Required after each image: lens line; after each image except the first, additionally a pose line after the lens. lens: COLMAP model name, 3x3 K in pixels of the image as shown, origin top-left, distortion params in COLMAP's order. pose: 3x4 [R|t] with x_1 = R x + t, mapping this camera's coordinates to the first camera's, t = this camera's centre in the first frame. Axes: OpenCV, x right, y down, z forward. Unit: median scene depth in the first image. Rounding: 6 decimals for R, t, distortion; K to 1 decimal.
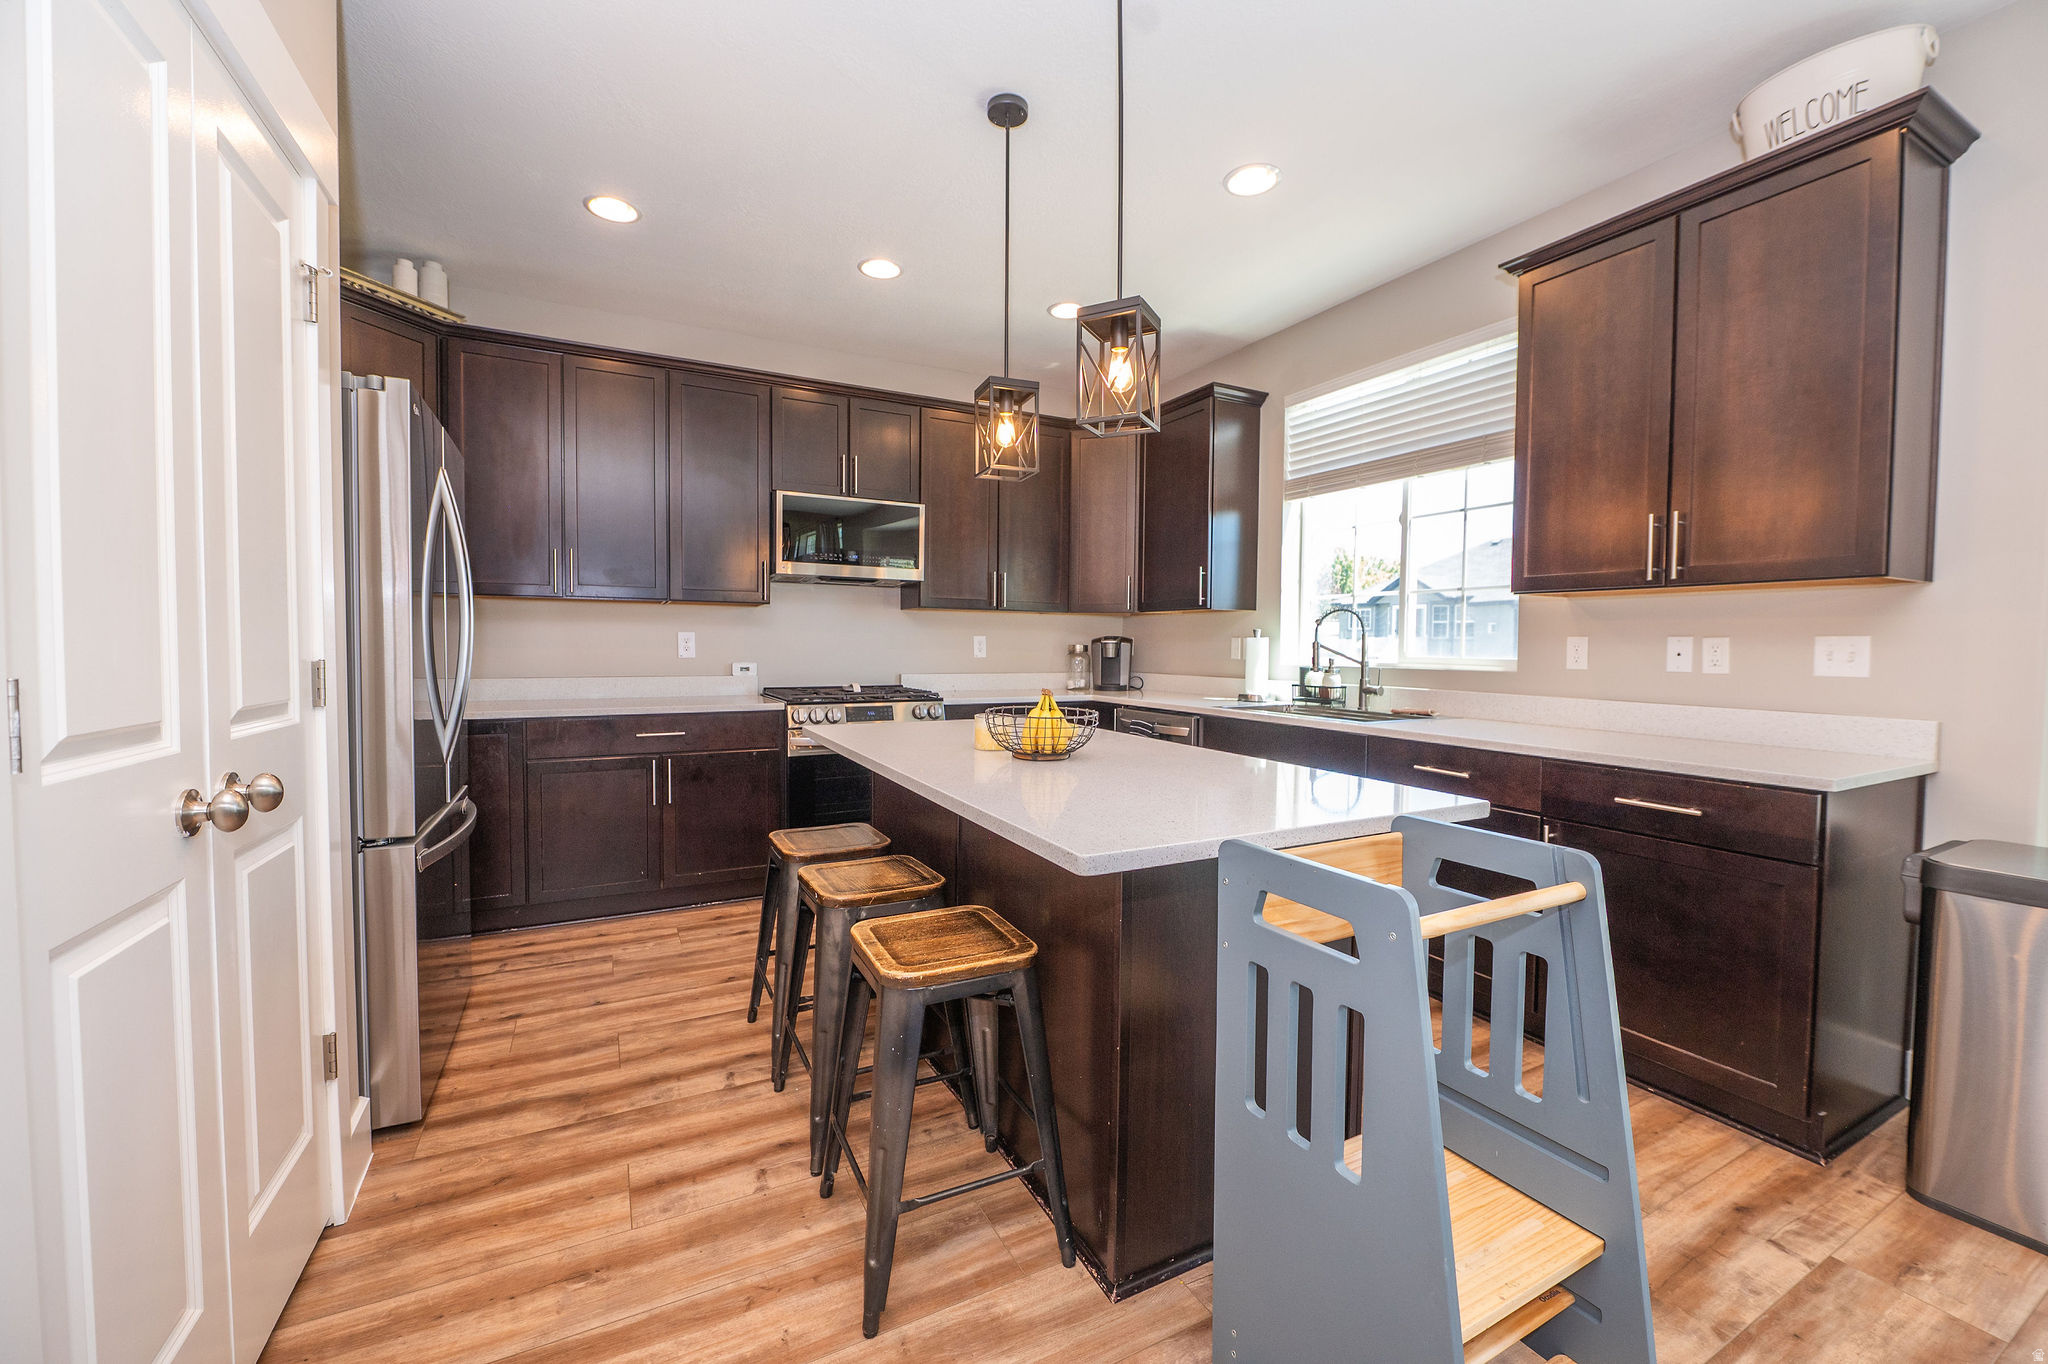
lens RADIAL K [[812.1, 0, 1025.0], [0, 812.1, 675.5], [0, 0, 1]] dist [-0.012620, 0.000075]
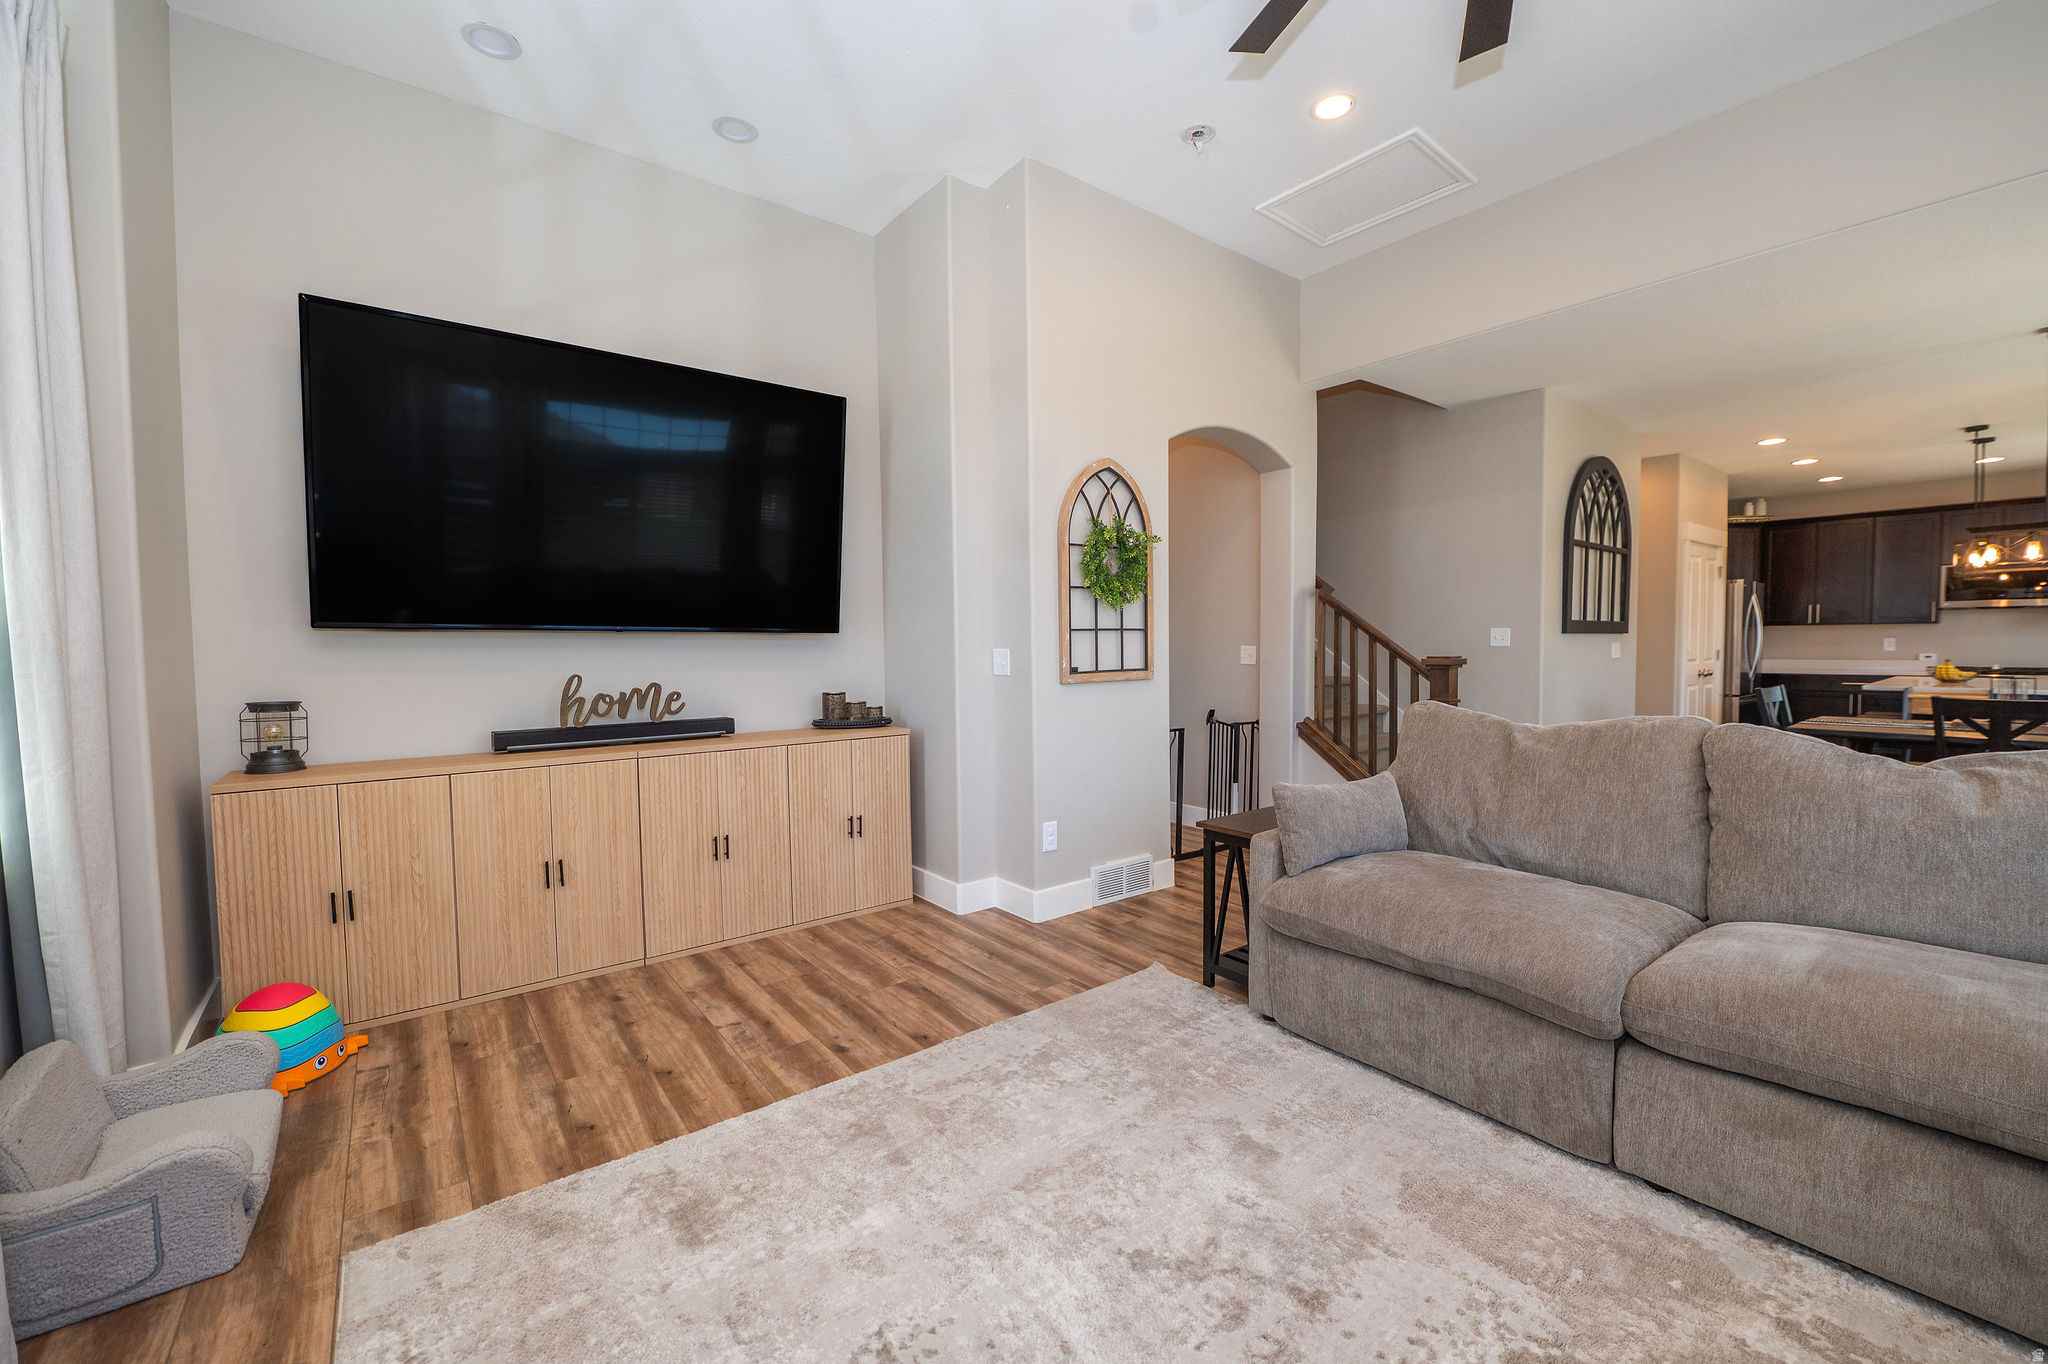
lens RADIAL K [[818.8, 0, 1023.0], [0, 818.8, 677.9], [0, 0, 1]] dist [-0.011771, -0.000455]
pose [[0.172172, 0.034072, -0.984477, 1.410442], [-0.027613, 0.999176, 0.029751, 0.052847], [0.984680, 0.022062, 0.172971, -1.740237]]
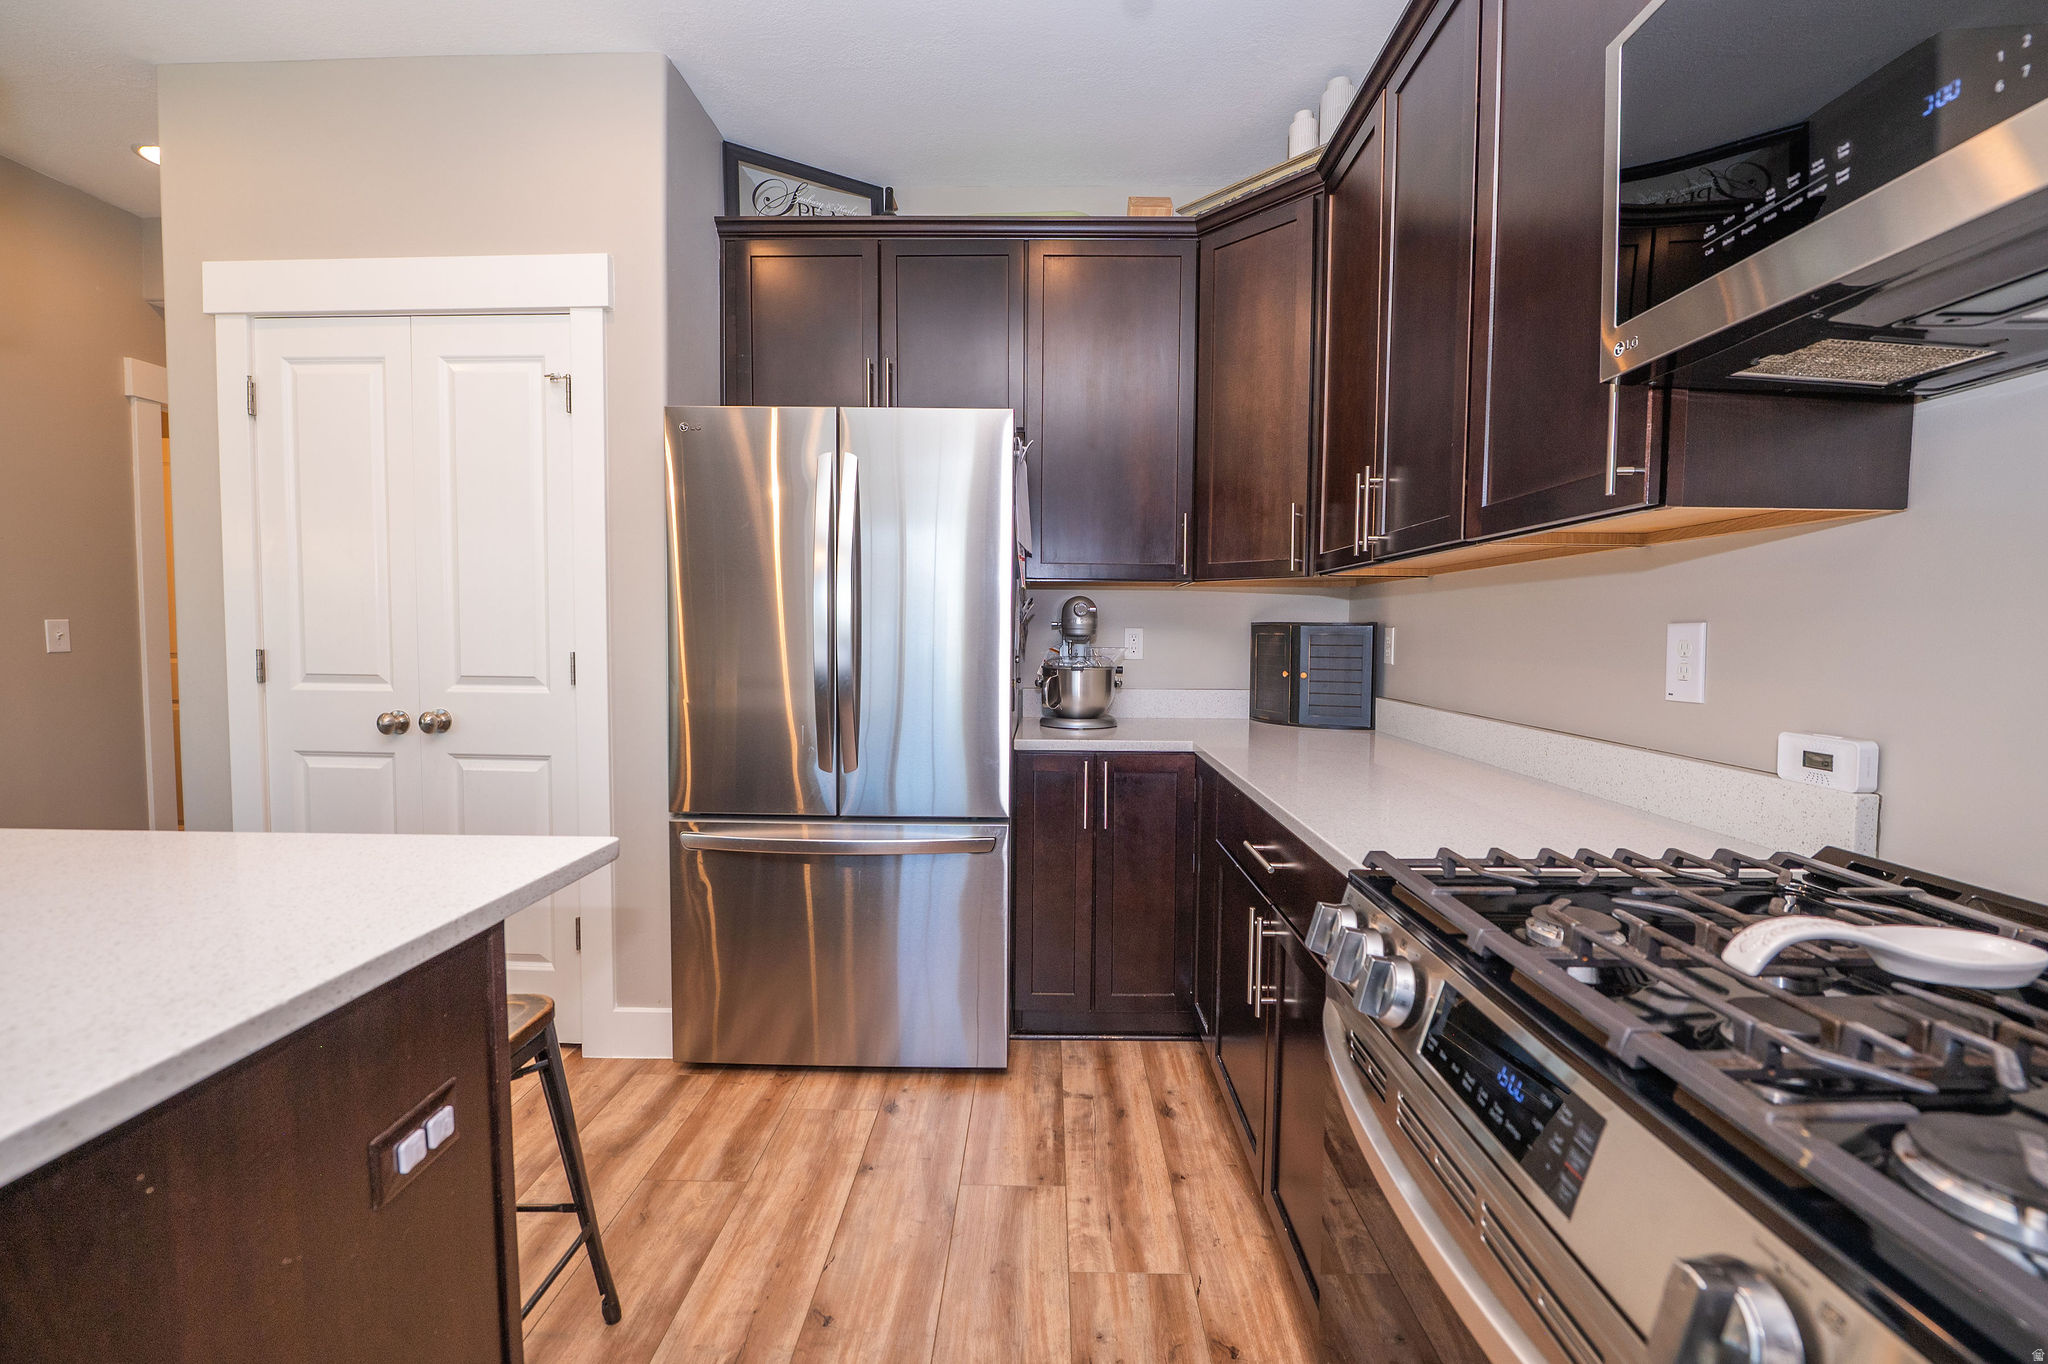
lens RADIAL K [[824.0, 0, 1042.0], [0, 824.0, 678.7], [0, 0, 1]] dist [-0.014499, -0.000241]
pose [[-0.474159, 0.036250, -0.879693, -0.000873], [-0.046192, 0.996752, 0.065971, -0.048806], [0.879227, 0.071916, -0.470945, 1.117691]]
